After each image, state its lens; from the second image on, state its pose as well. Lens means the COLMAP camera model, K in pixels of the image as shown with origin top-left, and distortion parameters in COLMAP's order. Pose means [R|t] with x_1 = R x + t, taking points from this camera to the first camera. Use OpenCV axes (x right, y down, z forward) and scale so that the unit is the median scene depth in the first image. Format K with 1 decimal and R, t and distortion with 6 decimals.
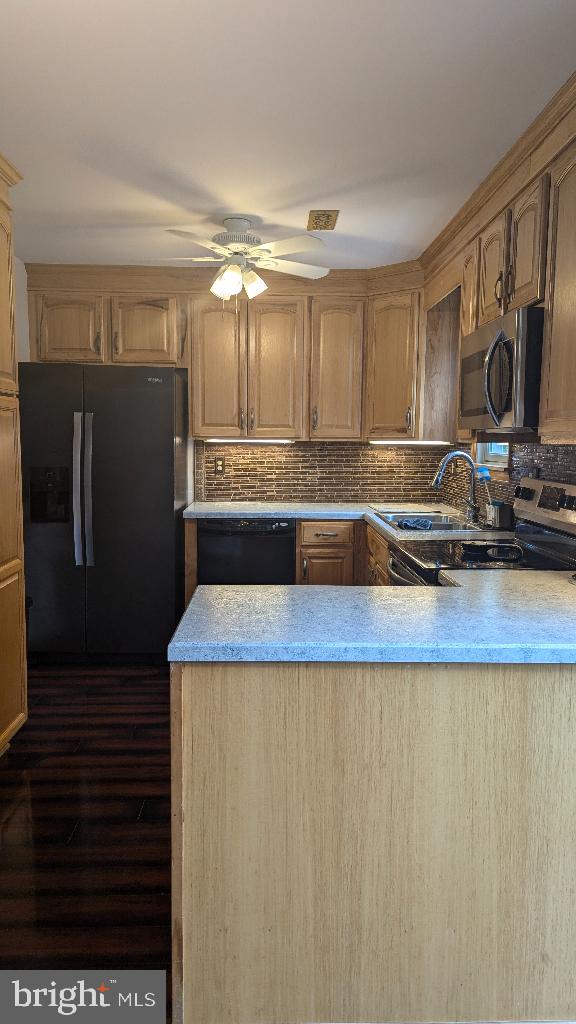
lens RADIAL K [[731.7, 0, 294.6], [0, 731.7, 515.3], [0, 0, 1]] dist [0.049705, -0.022158]
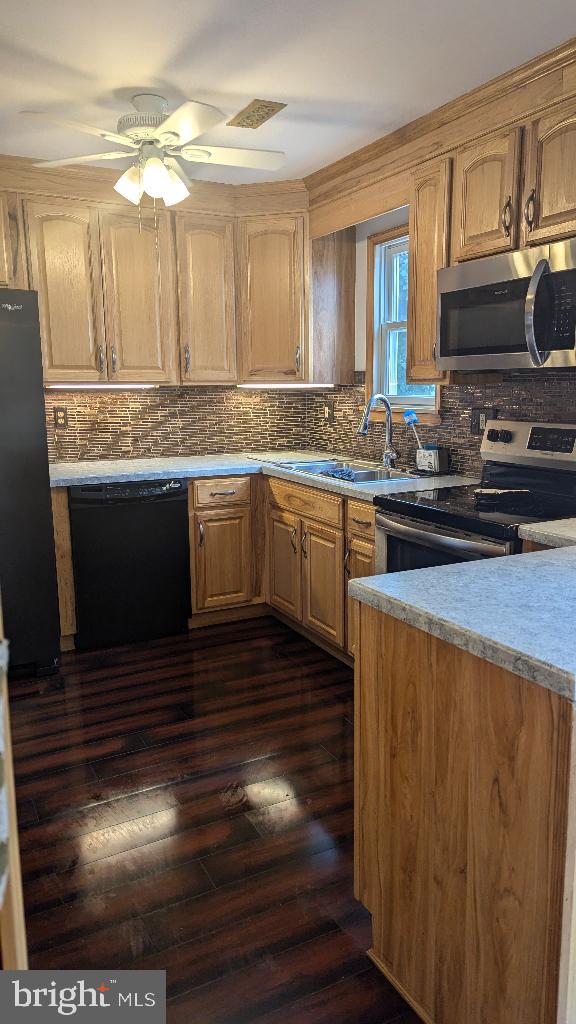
lens RADIAL K [[731.7, 0, 311.1], [0, 731.7, 508.1], [0, 0, 1]] dist [0.049705, -0.022158]
pose [[0.892598, -0.090870, 0.441600, -0.239961], [0.060030, 0.994711, 0.083347, -0.021557], [-0.446838, -0.047886, 0.893332, 0.160722]]
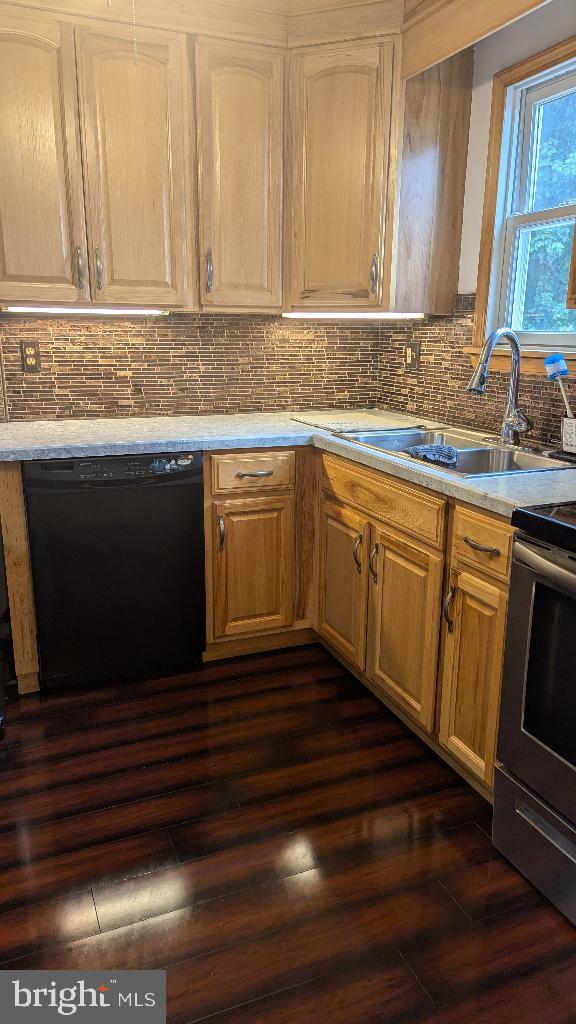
lens RADIAL K [[731.7, 0, 287.6], [0, 731.7, 516.8], [0, 0, 1]] dist [0.049705, -0.022158]
pose [[0.934479, -0.091064, 0.344175, -0.133261], [0.035535, 0.985764, 0.164336, -0.034648], [-0.354240, -0.141338, 0.924412, 0.416085]]
